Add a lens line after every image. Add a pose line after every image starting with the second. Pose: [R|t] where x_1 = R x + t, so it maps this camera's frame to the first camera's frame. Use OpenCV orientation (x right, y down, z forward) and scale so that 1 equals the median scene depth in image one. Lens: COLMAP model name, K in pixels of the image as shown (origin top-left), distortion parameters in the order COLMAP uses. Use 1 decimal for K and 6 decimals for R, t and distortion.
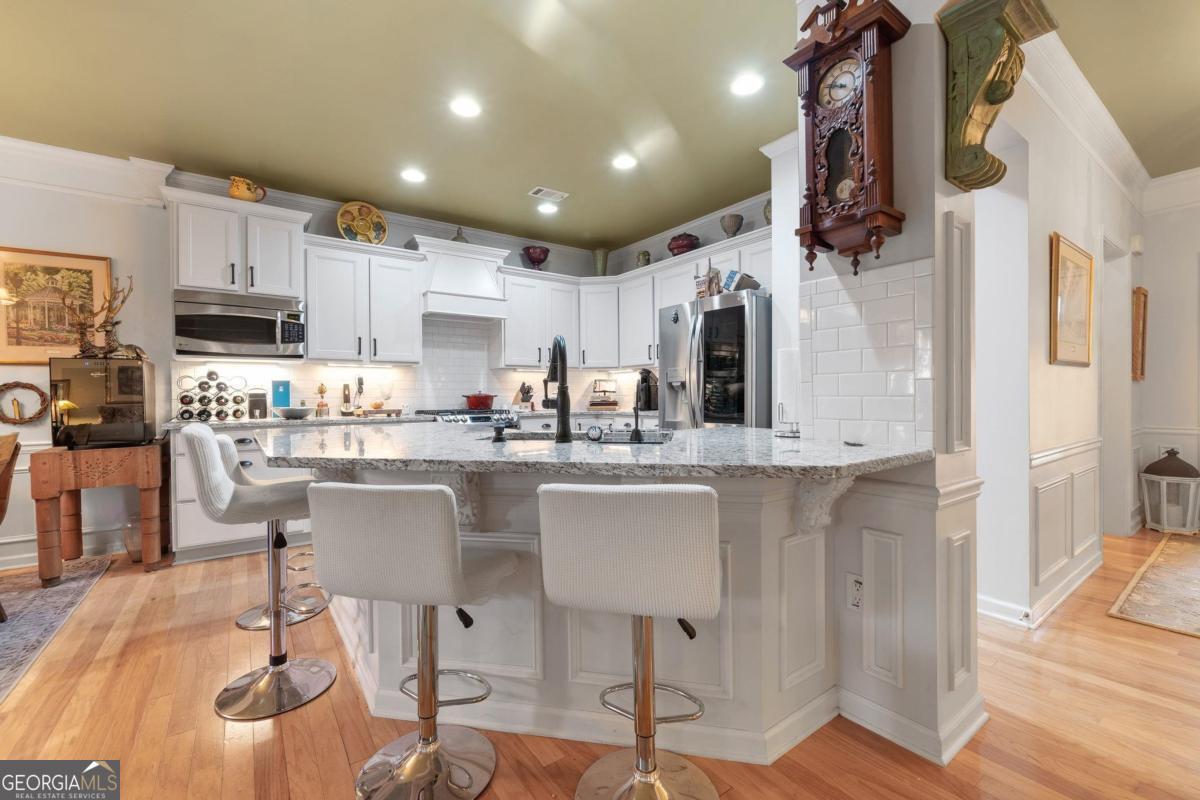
lens RADIAL K [[507.0, 0, 601.8], [0, 507.0, 400.6], [0, 0, 1]] dist [-0.002946, 0.001067]
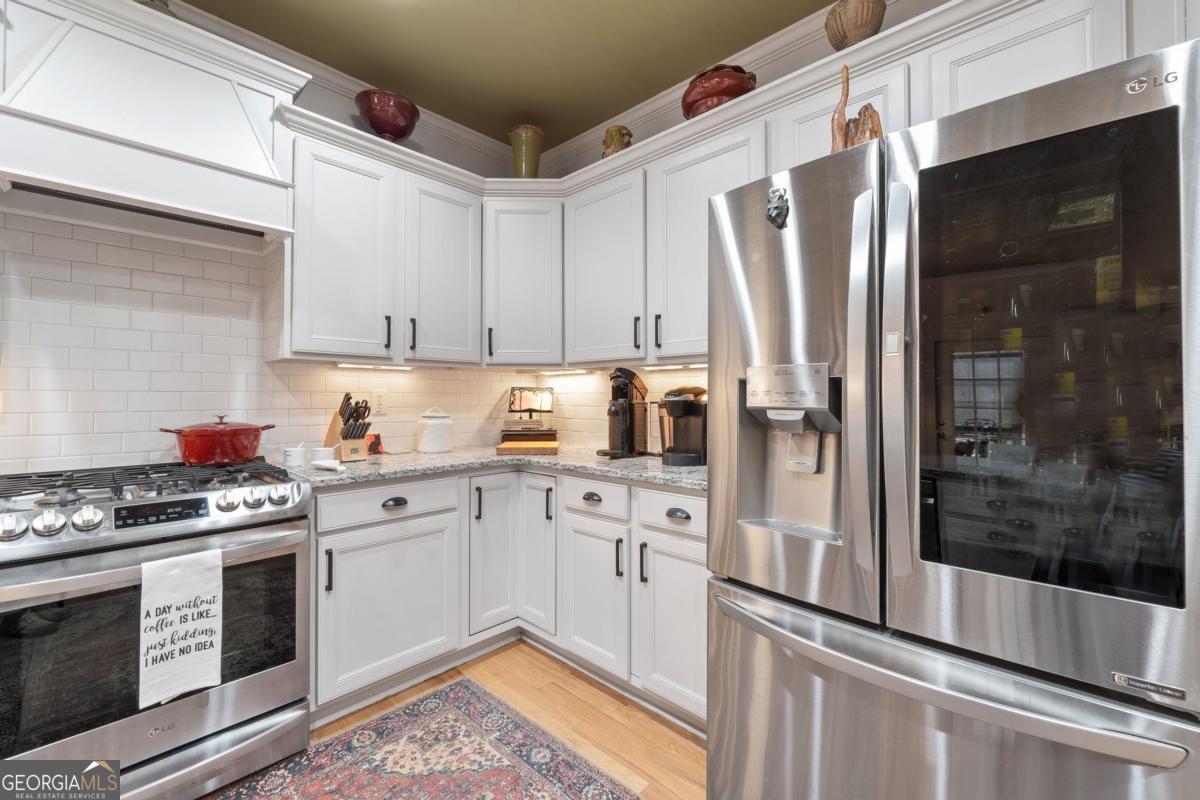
lens RADIAL K [[491.9, 0, 599.3], [0, 491.9, 388.8], [0, 0, 1]] dist [0.001299, -0.000029]
pose [[0.983115, 0.012457, 0.182564, -0.027992], [-0.007705, 0.999613, -0.026716, -0.043593], [-0.182826, 0.024858, 0.982831, 0.778948]]
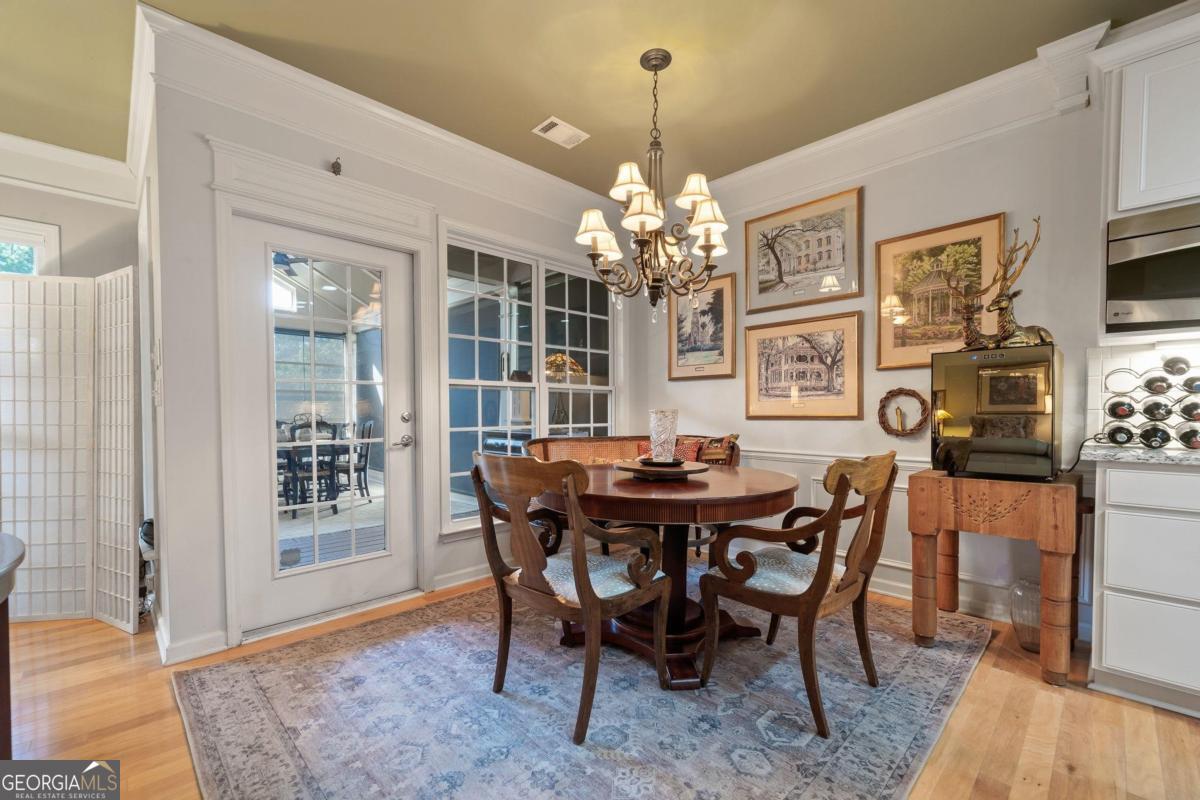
lens RADIAL K [[507.0, 0, 593.0], [0, 507.0, 423.9], [0, 0, 1]] dist [-0.002946, 0.001067]
pose [[0.154157, 0.033051, -0.987493, -0.333571], [-0.009582, 0.999443, 0.031955, 0.001704], [0.988000, 0.004536, 0.154388, 0.305383]]
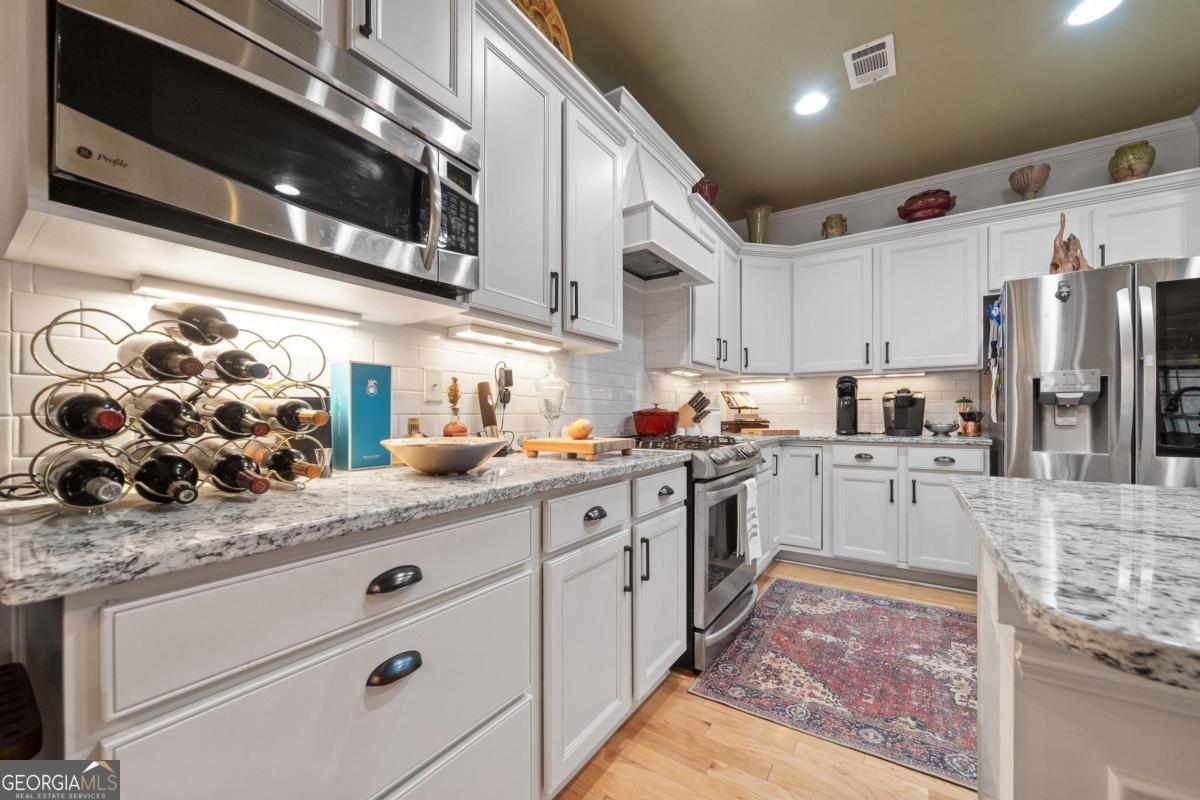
lens RADIAL K [[463.7, 0, 598.3], [0, 463.7, 413.5], [0, 0, 1]] dist [-0.003147, -0.000396]
pose [[0.936613, 0.007092, 0.350293, -0.671129], [-0.002525, 0.999906, -0.013491, -0.000479], [-0.350355, 0.011751, 0.936543, 0.717685]]
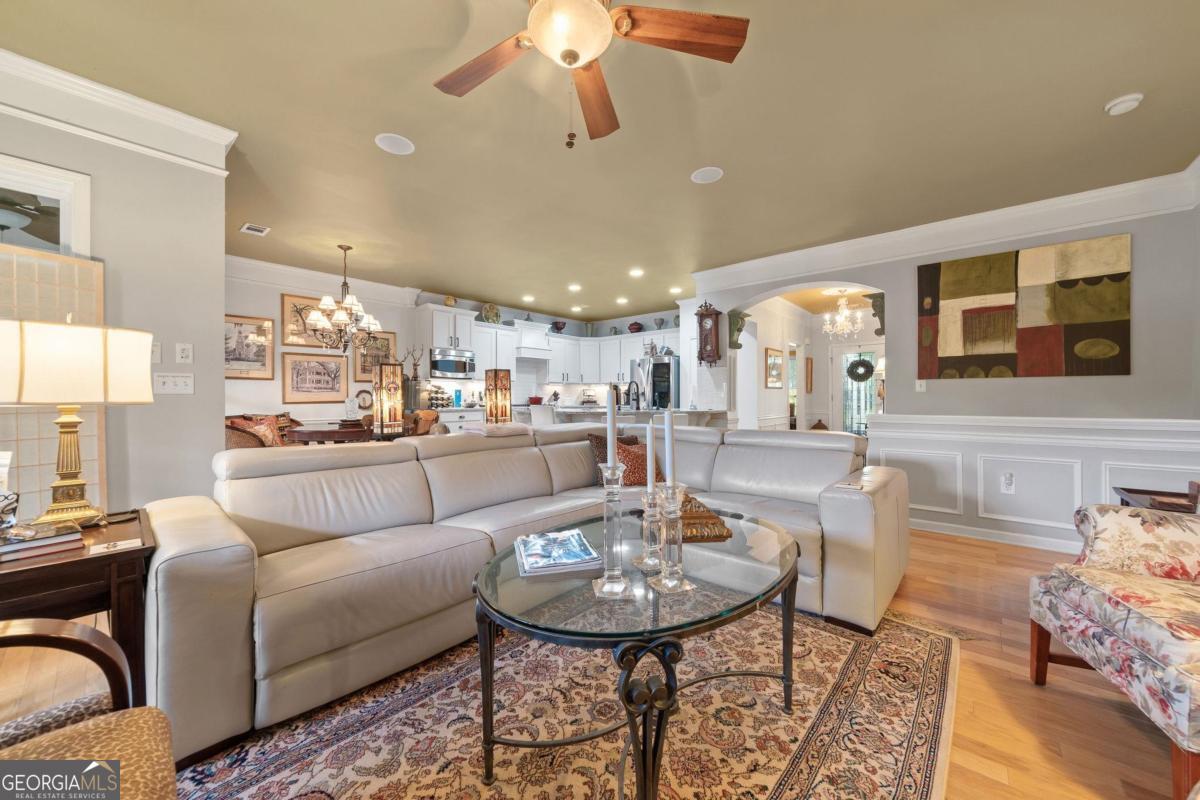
lens RADIAL K [[463.7, 0, 607.5], [0, 463.7, 394.8], [0, 0, 1]] dist [-0.003147, -0.000396]
pose [[0.968626, 0.007491, 0.248410, -0.573316], [-0.002688, 0.999803, -0.019665, 0.019811], [-0.248508, 0.018381, 0.968455, -1.122841]]
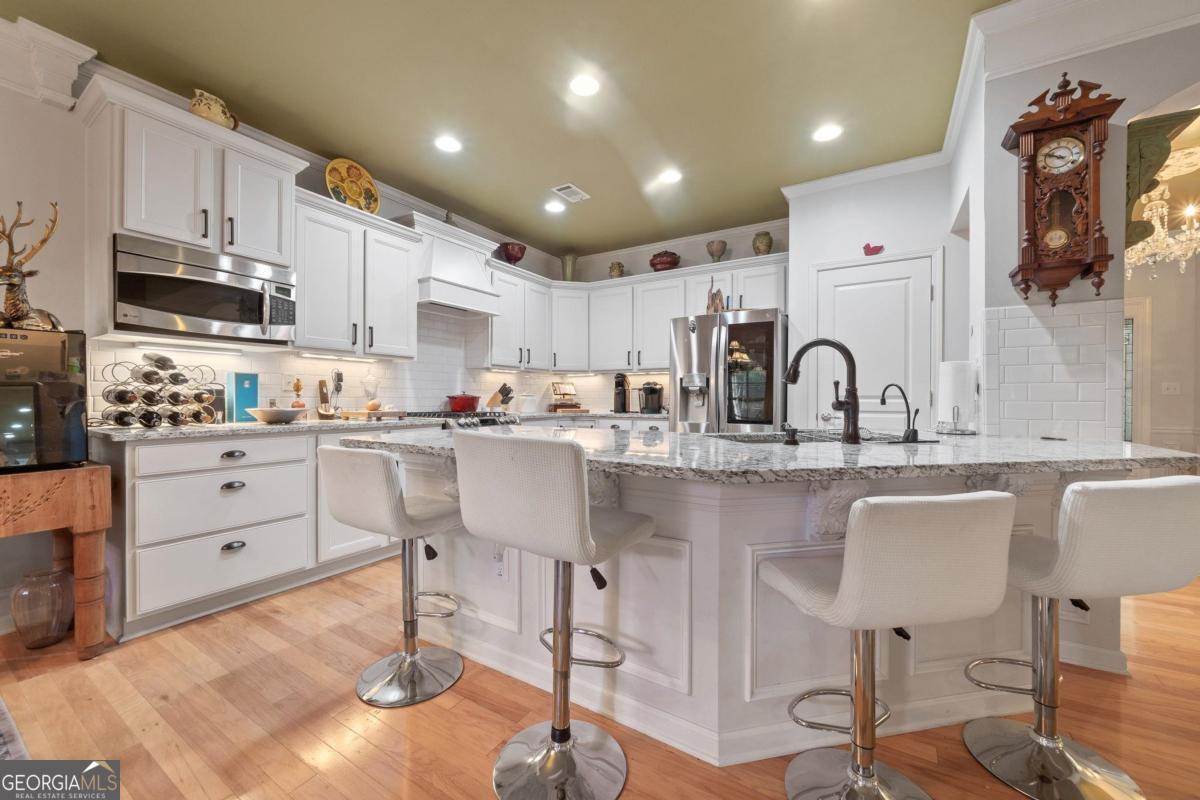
lens RADIAL K [[463.7, 0, 601.3], [0, 463.7, 401.0], [0, 0, 1]] dist [-0.003147, -0.000396]
pose [[0.921163, 0.009999, 0.389048, -0.463498], [-0.007619, 0.999942, -0.007659, 0.004063], [-0.389102, 0.004091, 0.921186, 0.171496]]
